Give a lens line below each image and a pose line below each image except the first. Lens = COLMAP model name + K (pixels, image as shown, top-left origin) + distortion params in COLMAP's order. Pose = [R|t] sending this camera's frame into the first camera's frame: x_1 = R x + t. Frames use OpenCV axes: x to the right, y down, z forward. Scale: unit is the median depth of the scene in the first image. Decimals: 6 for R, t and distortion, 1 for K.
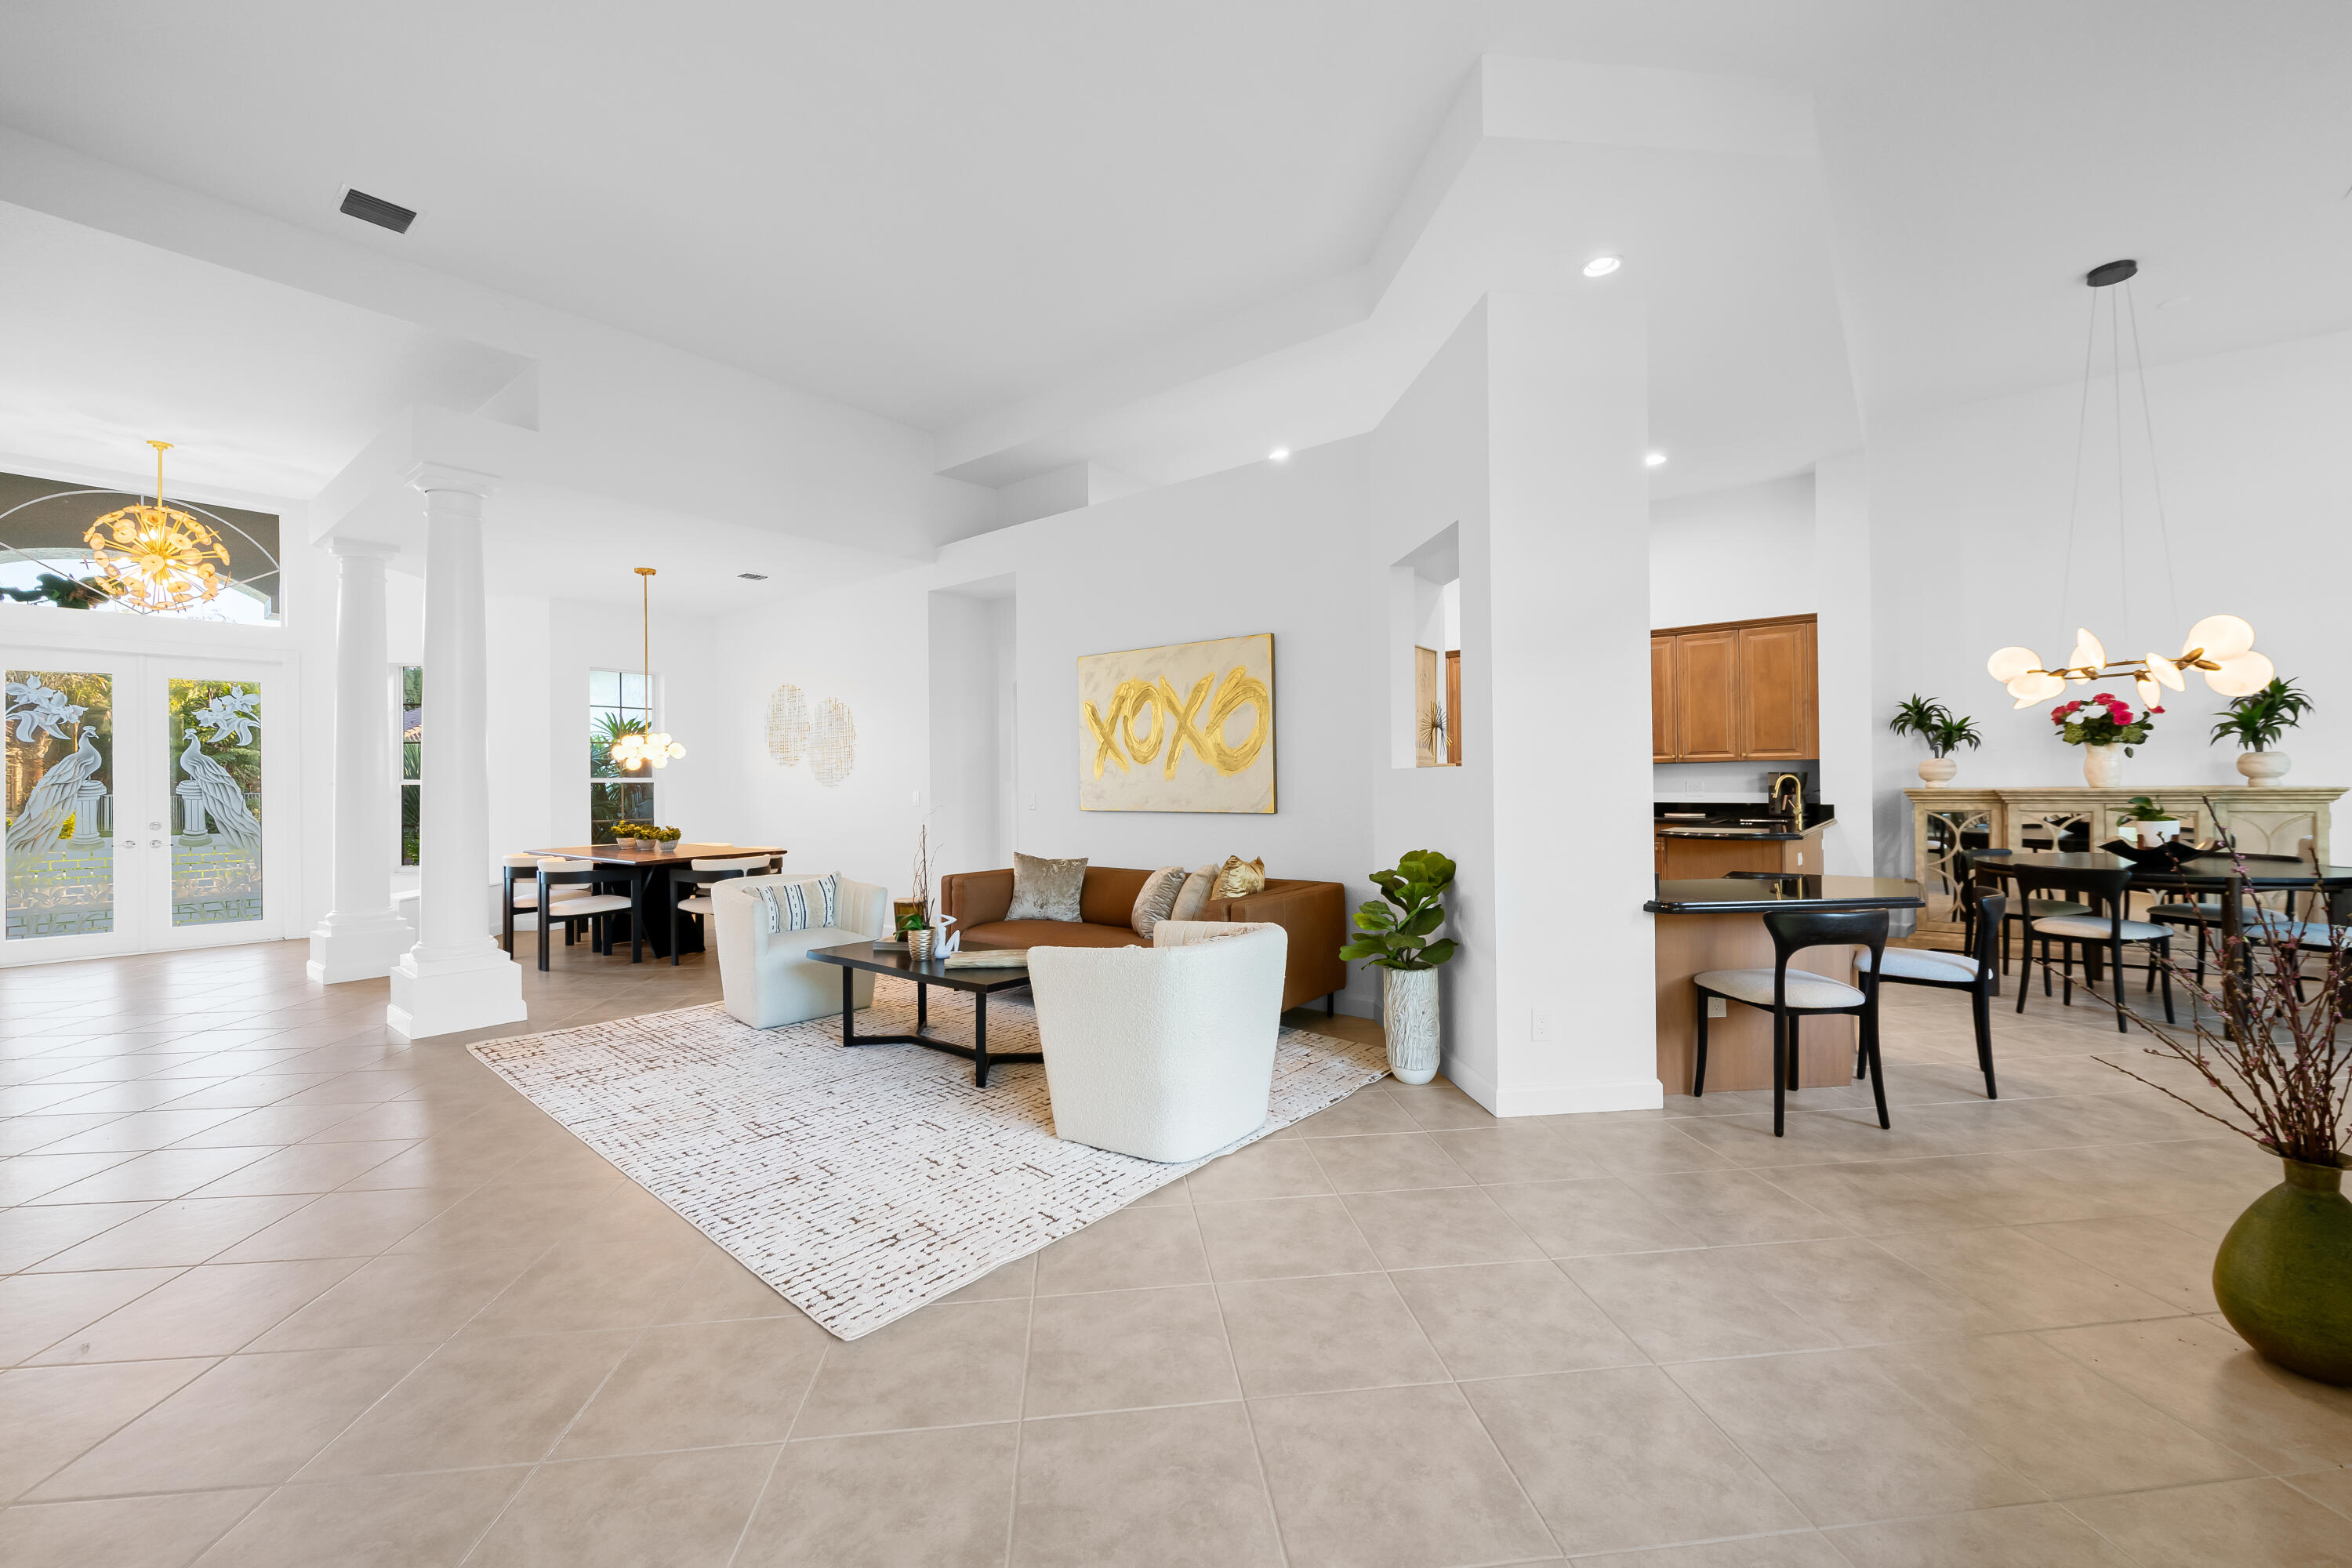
lens RADIAL K [[938.4, 0, 1173.4], [0, 938.4, 774.7], [0, 0, 1]] dist [-0.001676, -0.002062]
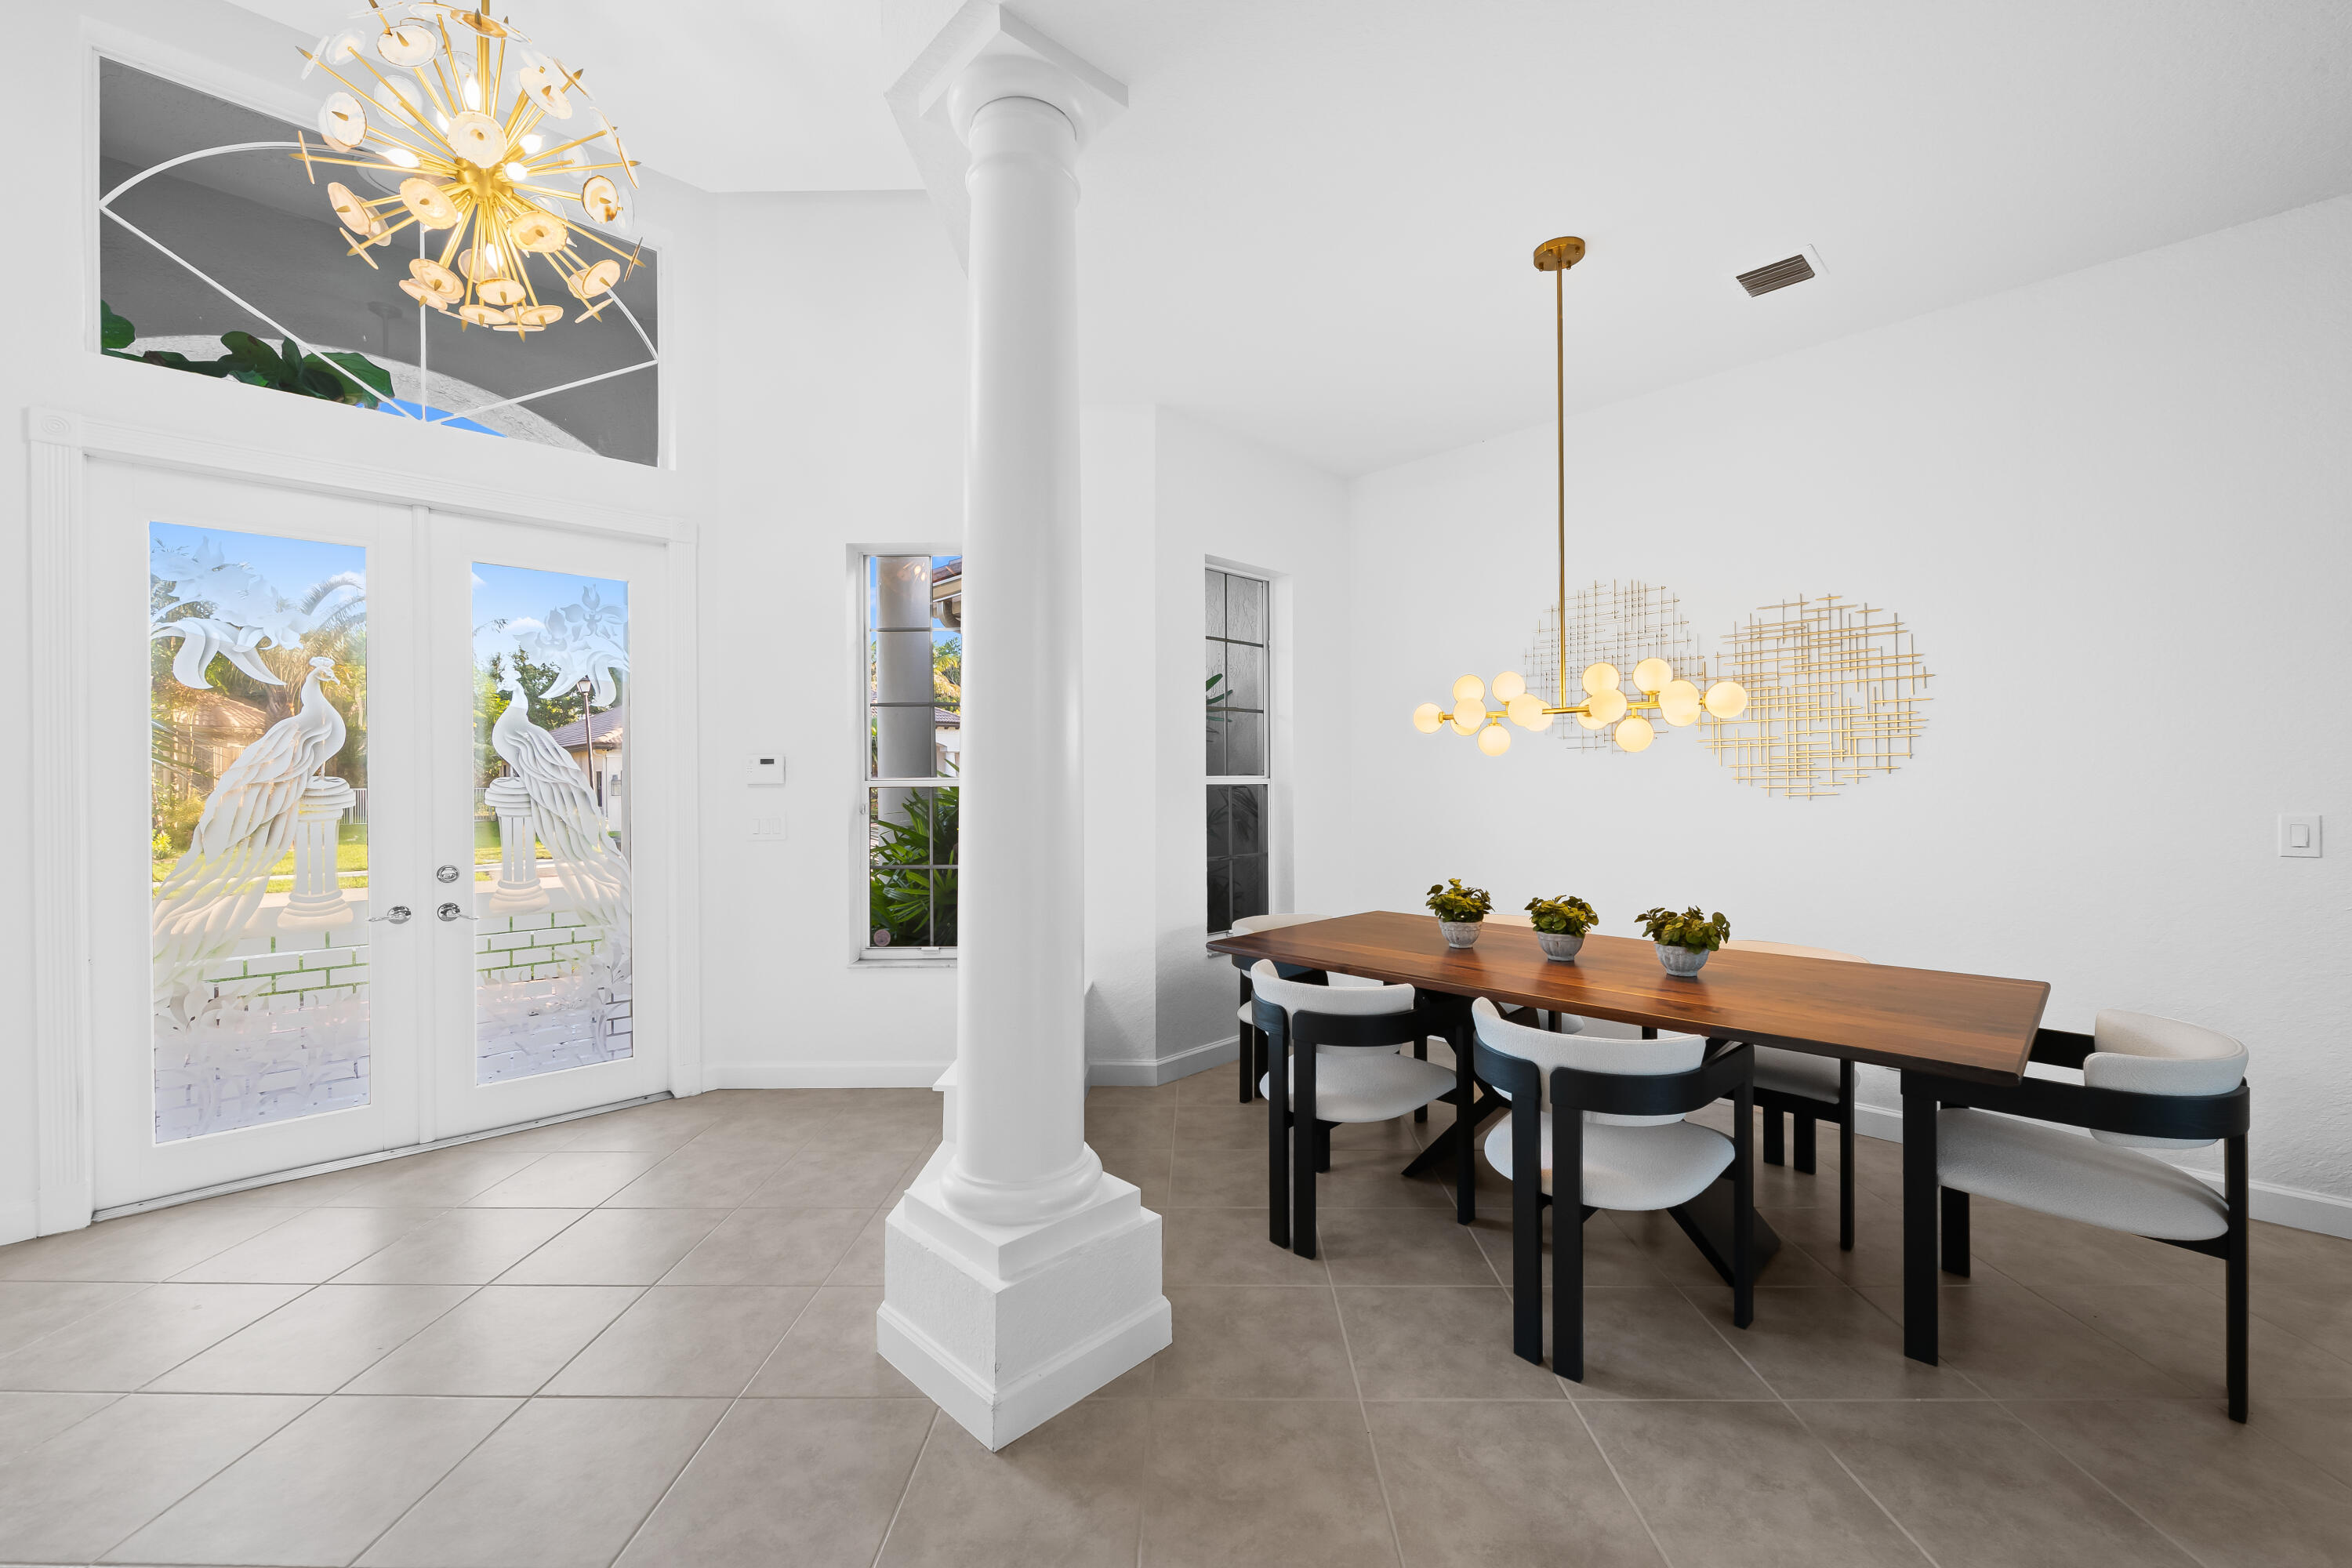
lens RADIAL K [[938.4, 0, 1163.0], [0, 938.4, 781.0], [0, 0, 1]] dist [-0.001676, -0.002062]
pose [[0.991354, 0.004840, -0.131127, -0.657487], [-0.004063, 0.999973, 0.006196, 0.003603], [0.131153, -0.005610, 0.991346, 0.567134]]
